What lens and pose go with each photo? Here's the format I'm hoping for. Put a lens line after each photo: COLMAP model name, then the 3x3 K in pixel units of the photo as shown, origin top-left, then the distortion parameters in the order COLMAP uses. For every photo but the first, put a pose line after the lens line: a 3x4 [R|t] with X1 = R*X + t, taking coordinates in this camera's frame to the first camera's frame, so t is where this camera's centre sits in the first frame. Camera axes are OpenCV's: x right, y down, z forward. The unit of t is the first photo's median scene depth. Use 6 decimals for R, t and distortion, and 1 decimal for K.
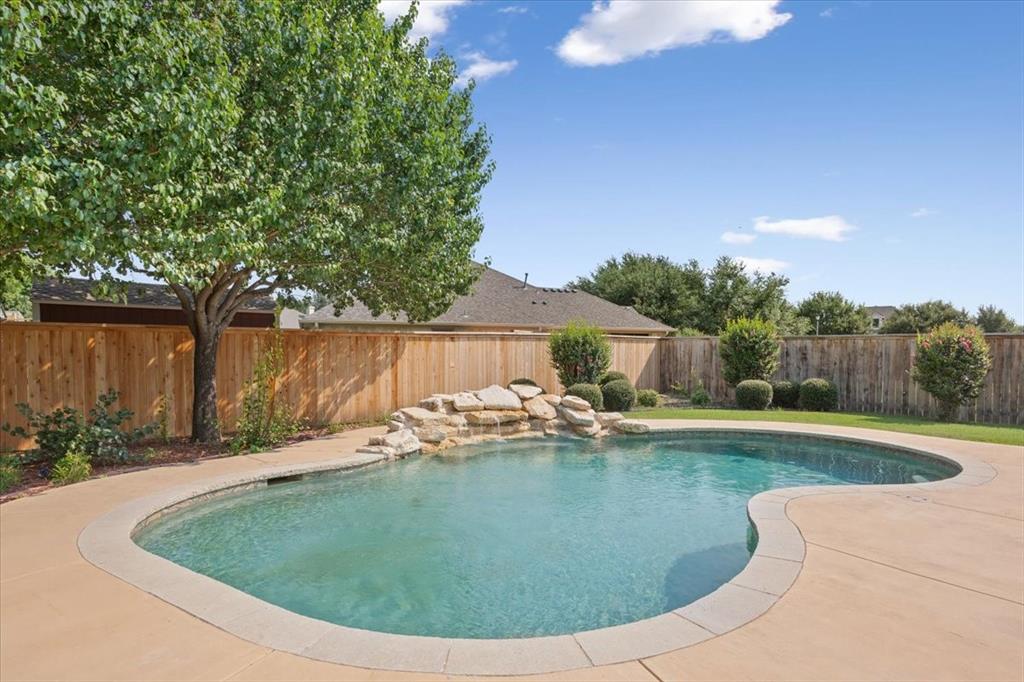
lens RADIAL K [[585.7, 0, 511.3], [0, 585.7, 355.2], [0, 0, 1]] dist [0.000486, 0.000363]
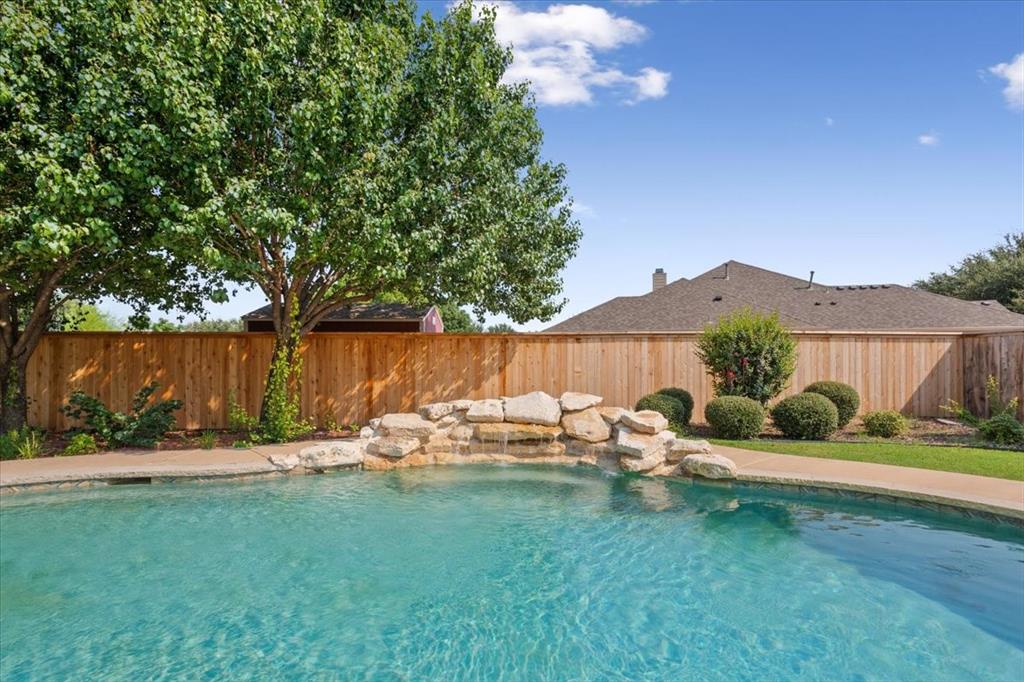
lens RADIAL K [[485.4, 0, 515.1], [0, 485.4, 363.4], [0, 0, 1]] dist [0.002909, 0.000542]
pose [[0.790725, -0.006867, -0.612134, 0.349140], [-0.001534, 0.999912, -0.013198, 0.021857], [0.612170, 0.011375, 0.790644, 0.468508]]
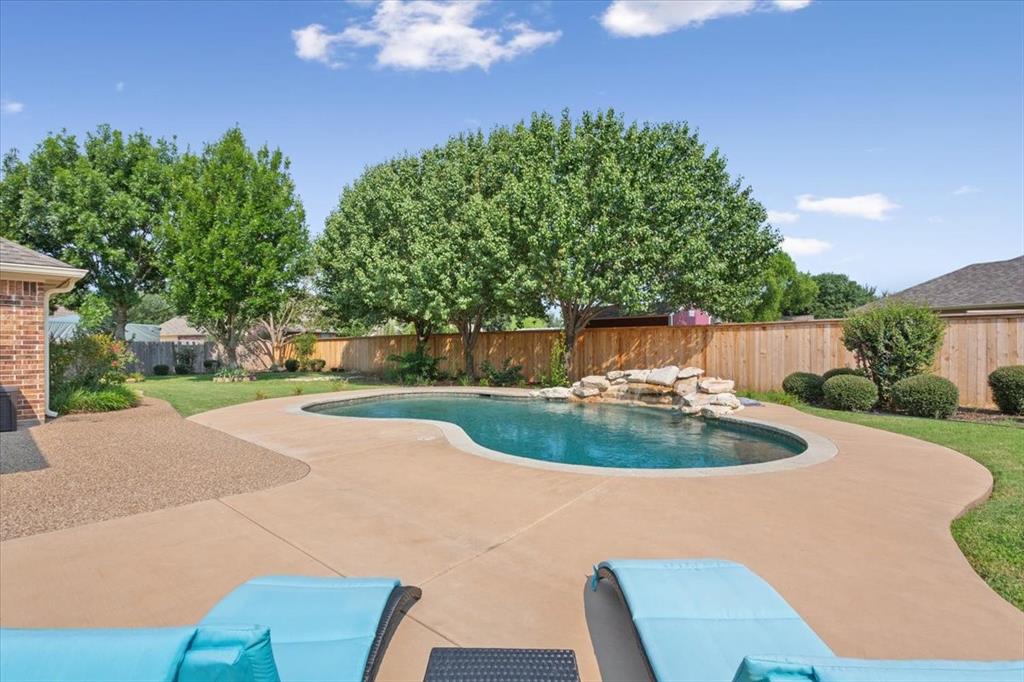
lens RADIAL K [[500.8, 0, 528.6], [0, 500.8, 344.9], [0, 0, 1]] dist [-0.000283, 0.000513]
pose [[0.132551, -0.004263, -0.991167, 0.999427], [-0.001327, 0.999989, -0.004478, 0.011070], [0.991175, 0.001908, 0.132544, 0.557486]]
